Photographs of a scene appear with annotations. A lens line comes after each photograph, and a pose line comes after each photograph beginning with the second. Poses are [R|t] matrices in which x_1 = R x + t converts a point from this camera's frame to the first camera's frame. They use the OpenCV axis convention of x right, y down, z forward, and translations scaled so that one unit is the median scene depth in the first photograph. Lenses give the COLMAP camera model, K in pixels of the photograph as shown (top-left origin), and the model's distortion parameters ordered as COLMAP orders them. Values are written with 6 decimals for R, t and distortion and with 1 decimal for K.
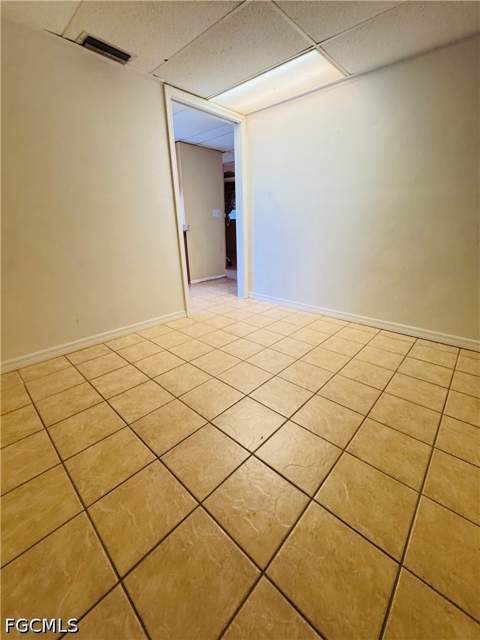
lens RADIAL K [[257.0, 0, 241.3], [0, 257.0, 318.4], [0, 0, 1]] dist [0.000013, -0.000252]
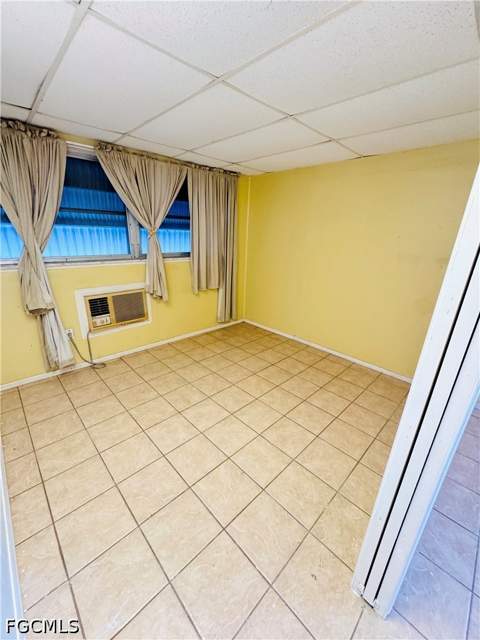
lens RADIAL K [[257.0, 0, 241.3], [0, 257.0, 318.4], [0, 0, 1]] dist [0.000013, -0.000252]
pose [[-0.998465, -0.036391, 0.041753, -0.065530], [-0.002102, 0.778205, 0.628006, -0.875698], [-0.055347, 0.626955, -0.777087, 1.703101]]
